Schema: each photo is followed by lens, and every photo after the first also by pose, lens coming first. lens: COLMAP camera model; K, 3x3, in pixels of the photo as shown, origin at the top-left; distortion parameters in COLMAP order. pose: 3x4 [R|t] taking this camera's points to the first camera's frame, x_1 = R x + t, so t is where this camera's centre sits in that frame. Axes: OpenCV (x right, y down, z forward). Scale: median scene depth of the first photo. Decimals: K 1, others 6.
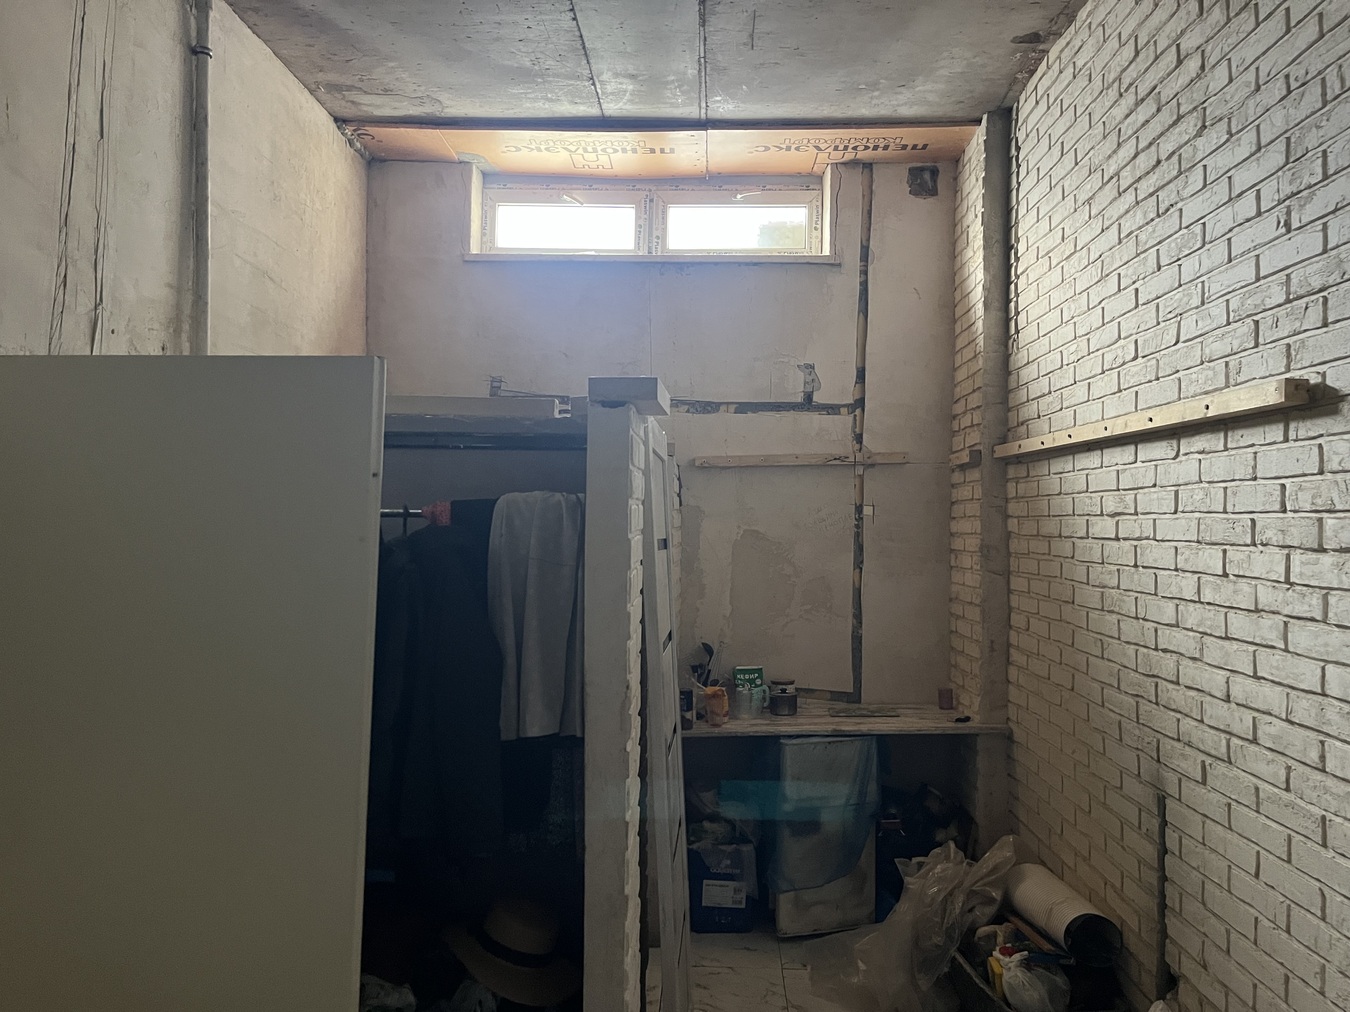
lens RADIAL K [[1027.4, 0, 667.2], [0, 1027.4, 512.7], [0, 0, 1]] dist [0.024773, -0.006598]
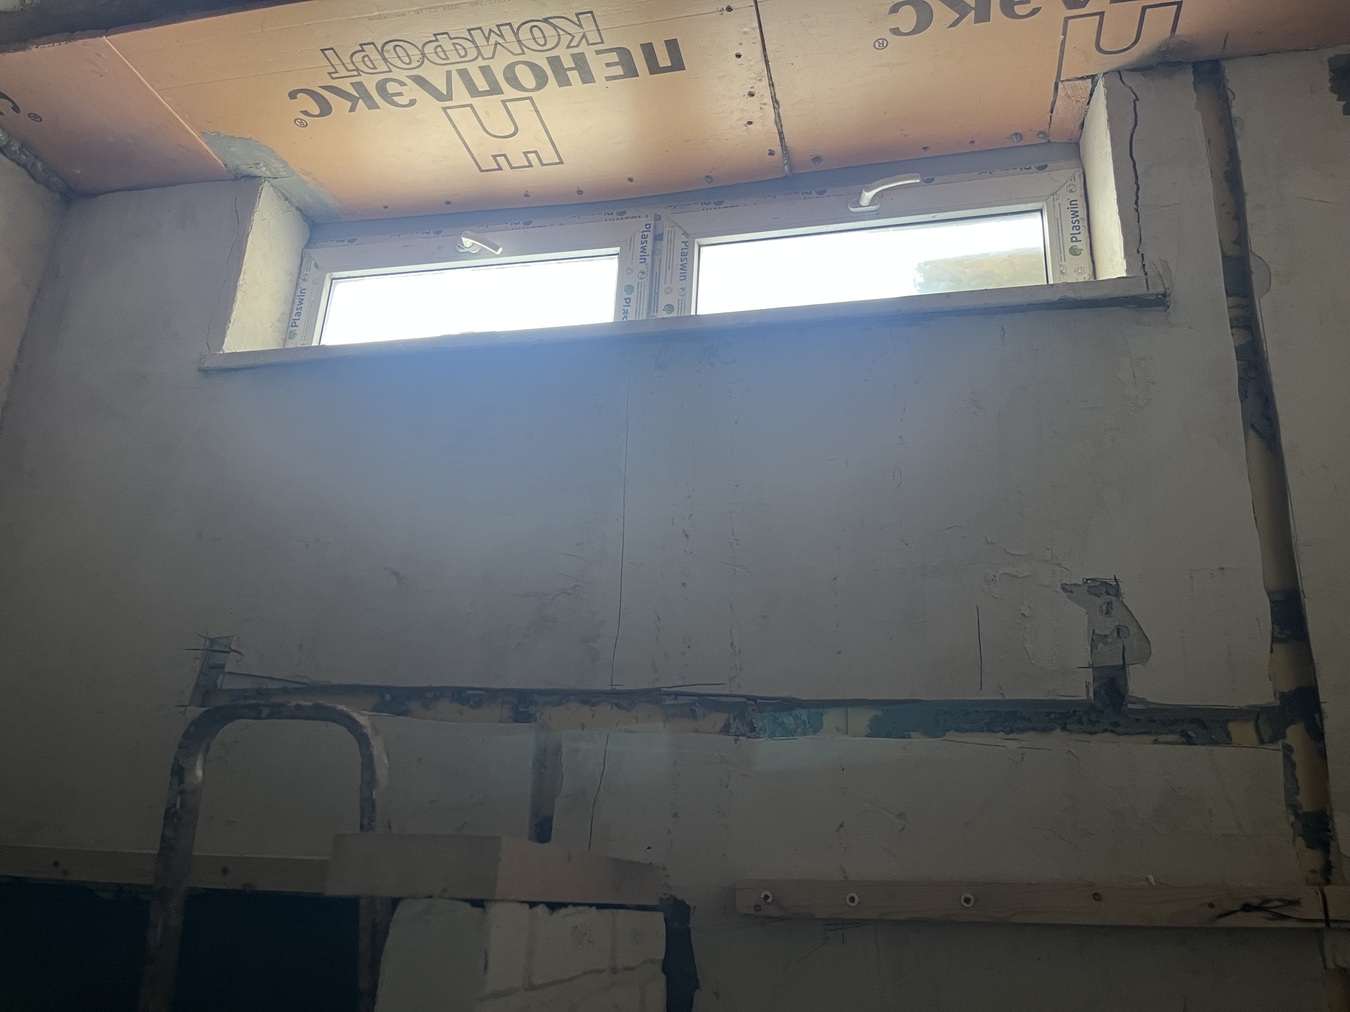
lens RADIAL K [[1027.4, 0, 667.2], [0, 1027.4, 512.7], [0, 0, 1]] dist [0.024773, -0.006598]
pose [[0.981237, -0.035194, -0.189566, 0.067325], [-0.034259, 0.935729, -0.351053, -0.047523], [0.189737, 0.350961, 0.916966, 0.671528]]
